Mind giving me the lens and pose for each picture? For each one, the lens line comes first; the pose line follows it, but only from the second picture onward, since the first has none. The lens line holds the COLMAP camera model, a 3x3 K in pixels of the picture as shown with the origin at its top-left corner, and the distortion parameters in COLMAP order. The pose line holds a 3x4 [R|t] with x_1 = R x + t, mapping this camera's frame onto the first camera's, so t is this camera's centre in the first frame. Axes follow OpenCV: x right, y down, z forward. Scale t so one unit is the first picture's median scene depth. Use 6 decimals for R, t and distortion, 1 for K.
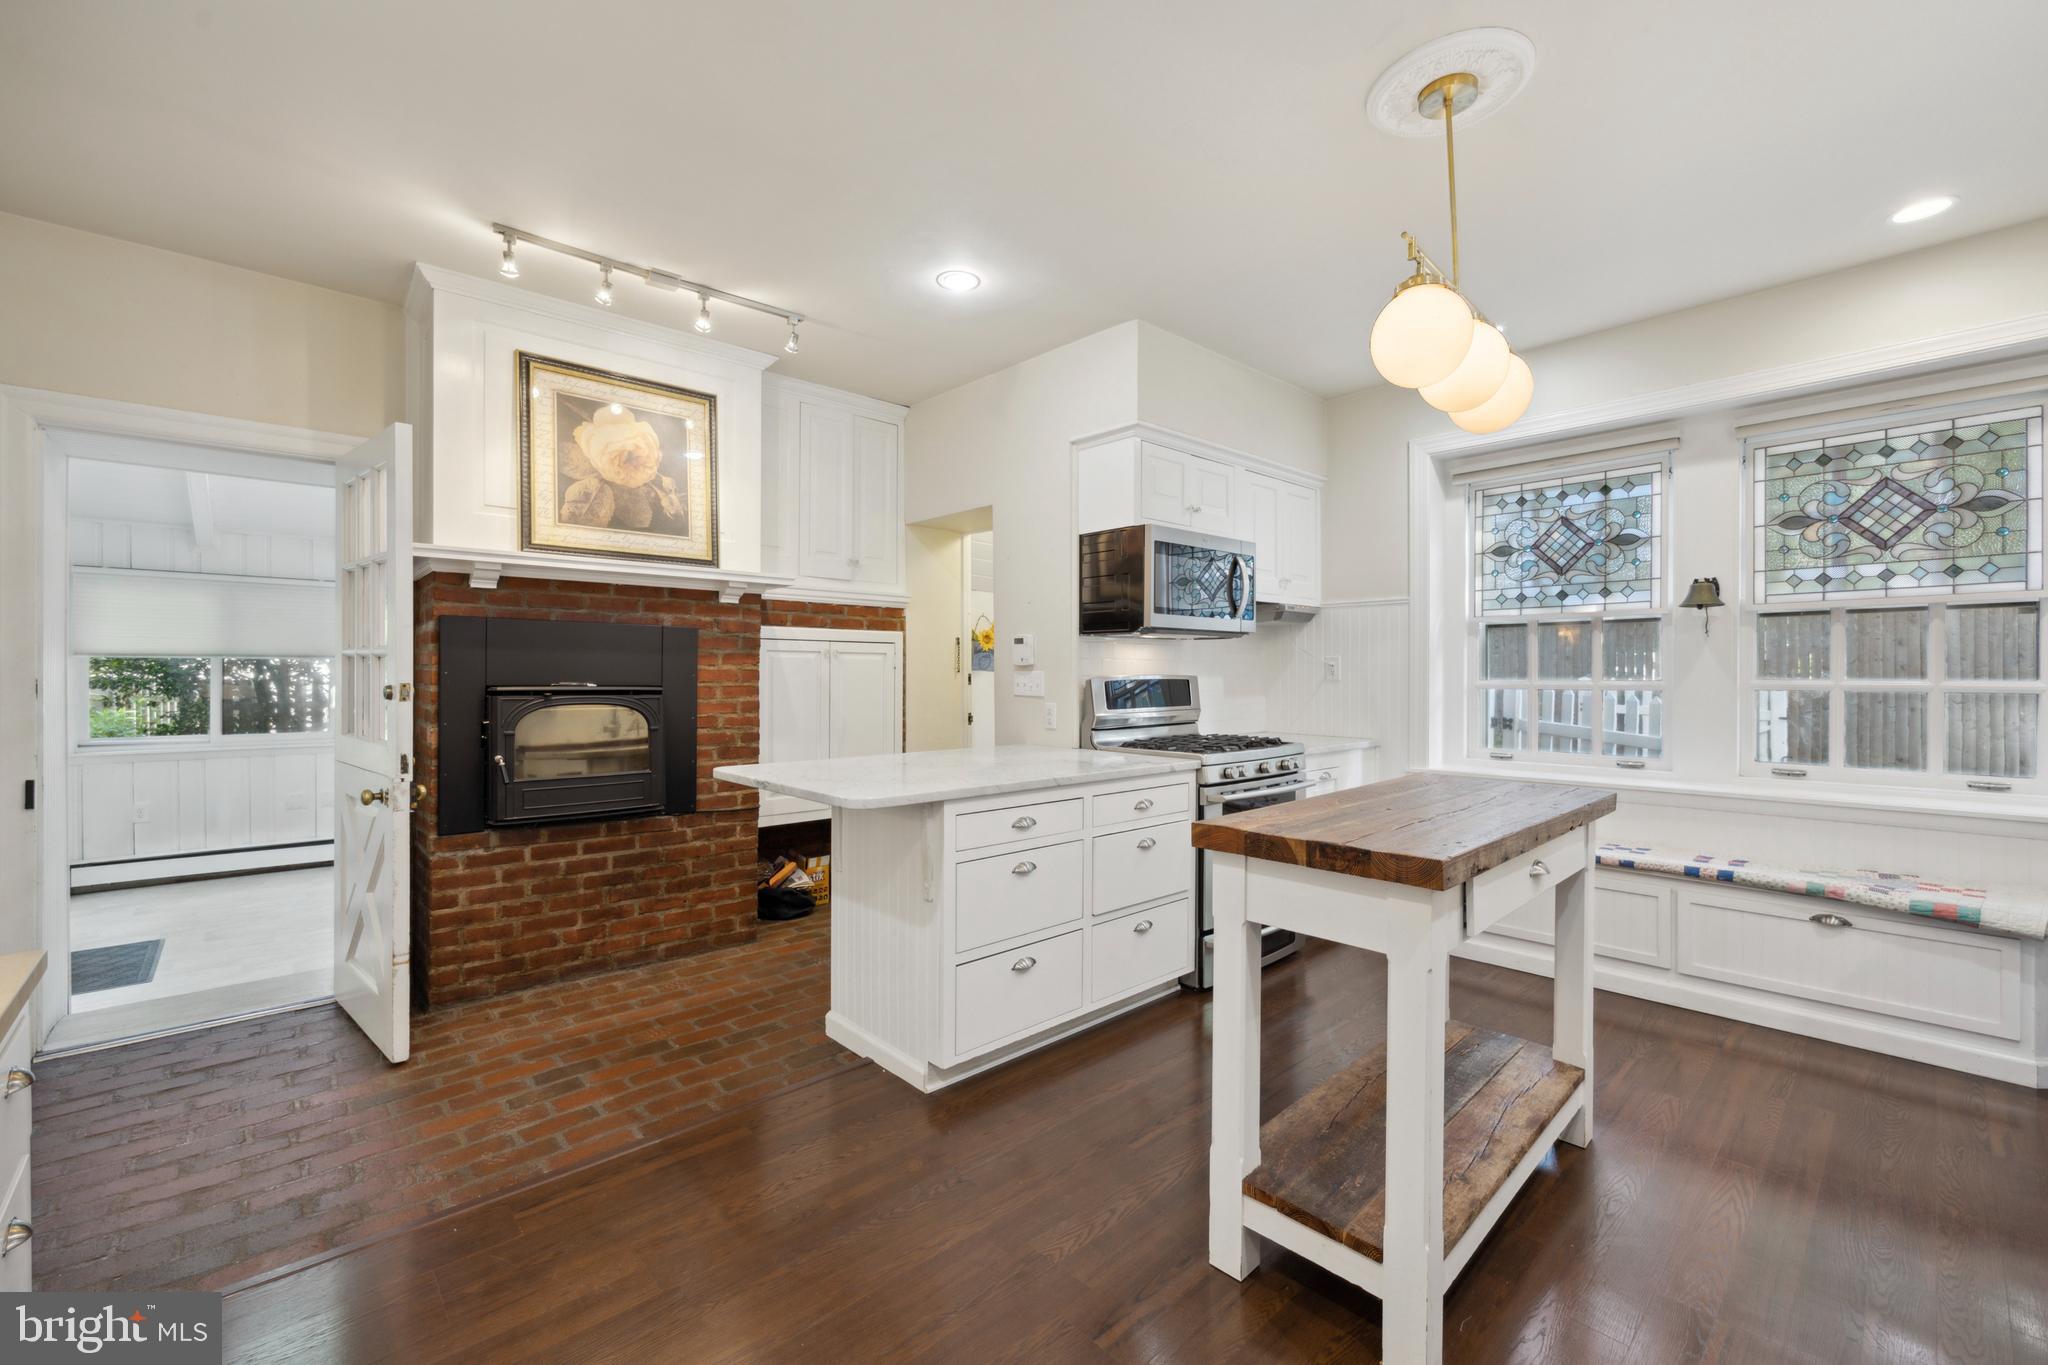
lens RADIAL K [[868.6, 0, 1008.7], [0, 868.6, 672.9], [0, 0, 1]] dist [-0.000414, -0.000030]
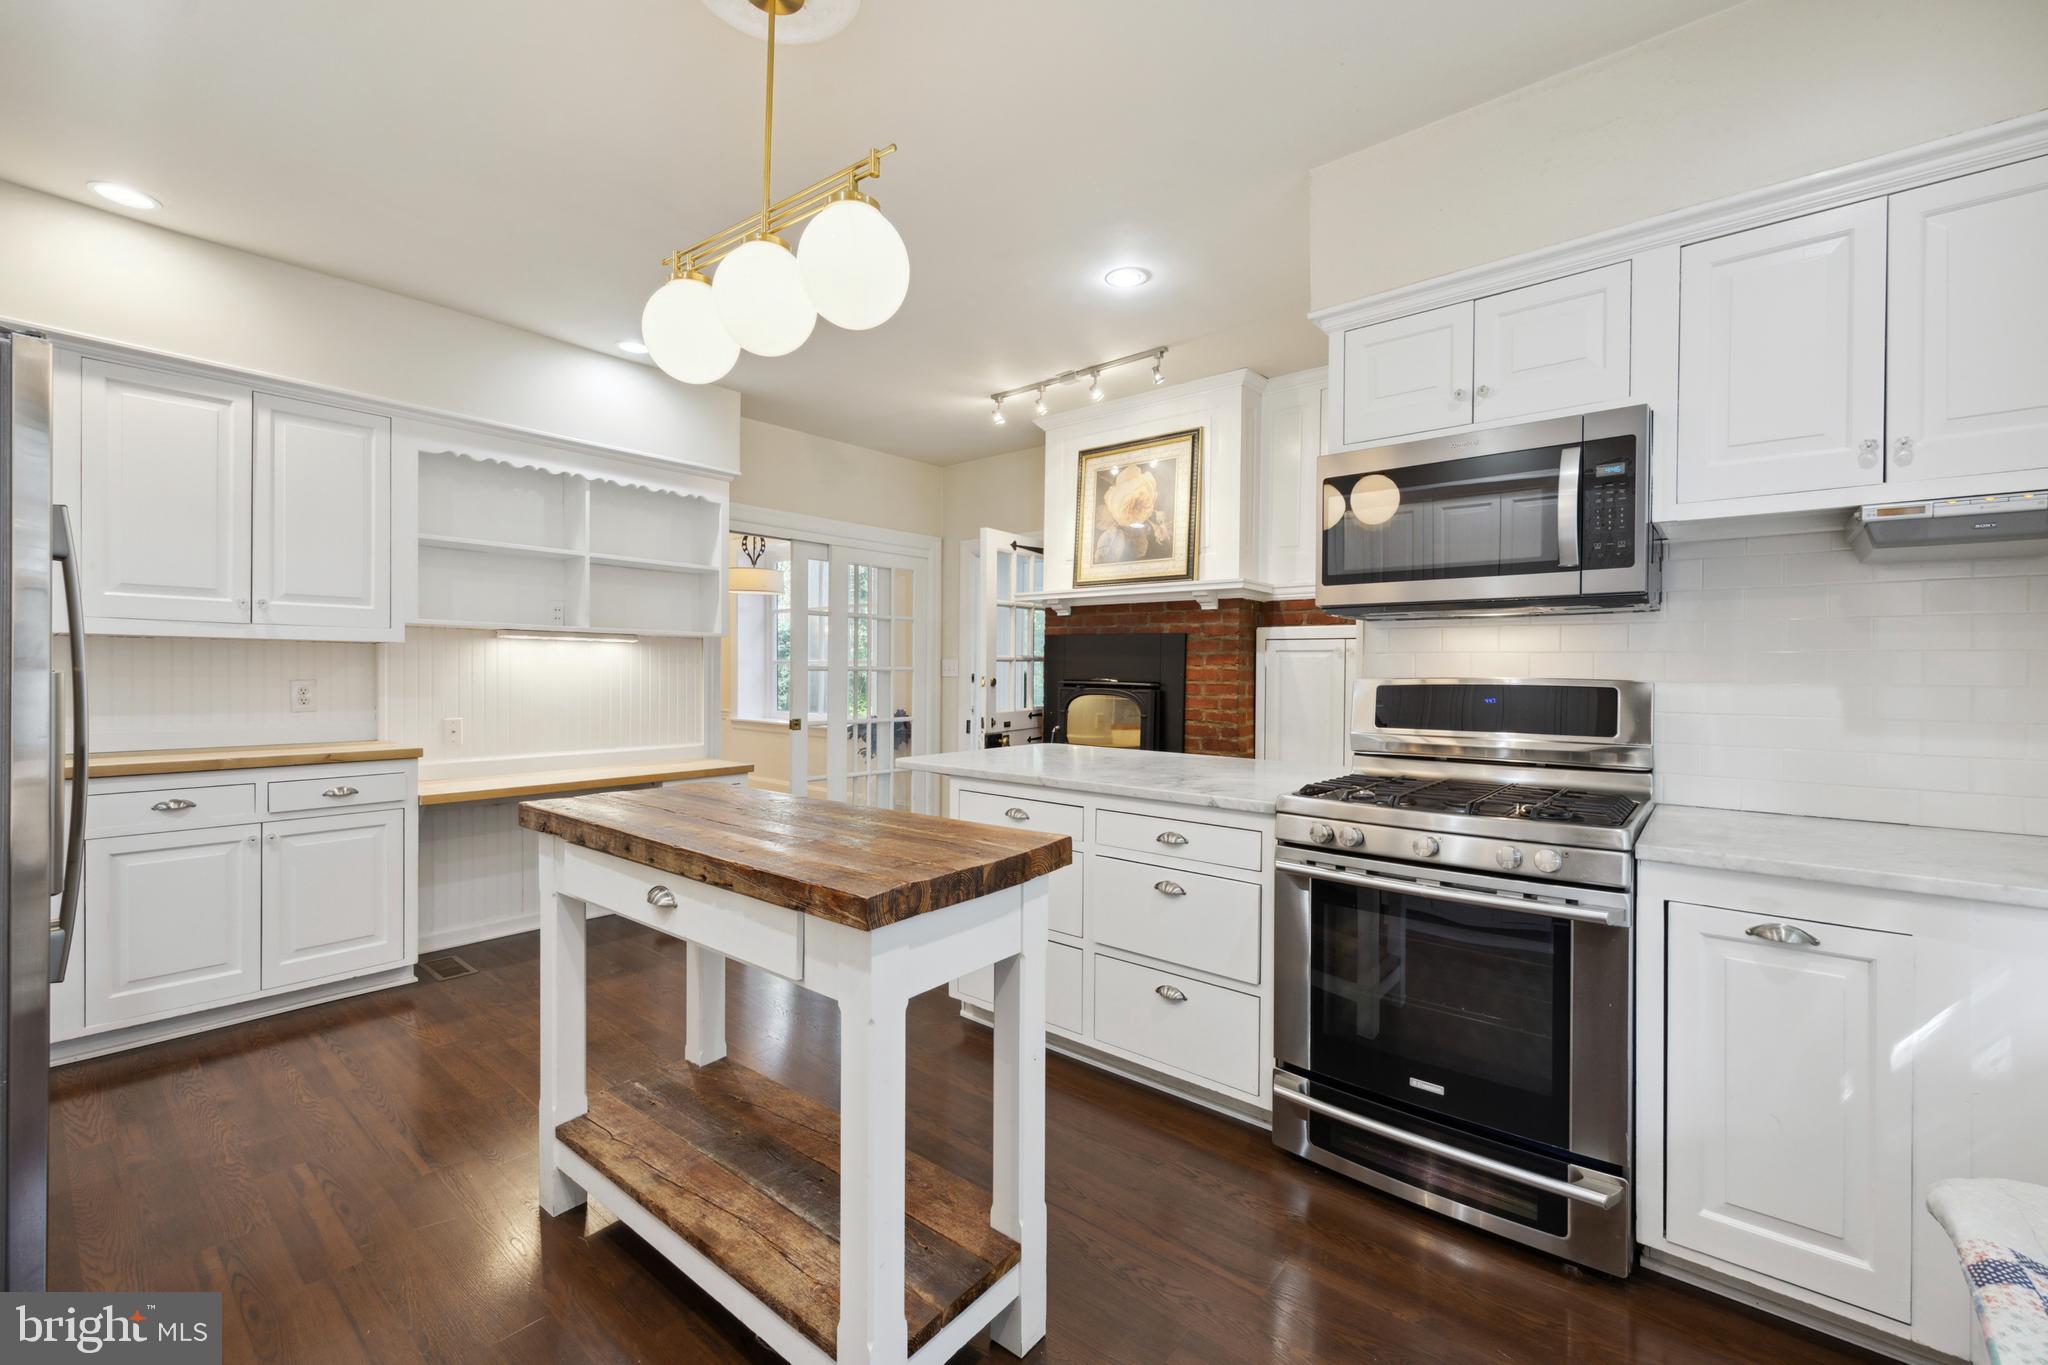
lens RADIAL K [[868.6, 0, 1008.7], [0, 868.6, 672.9], [0, 0, 1]] dist [-0.000414, -0.000030]
pose [[0.112651, 0.003854, -0.993627, 0.780607], [-0.006914, 0.999971, 0.003095, -0.001159], [0.993611, 0.006522, 0.112674, 0.641484]]
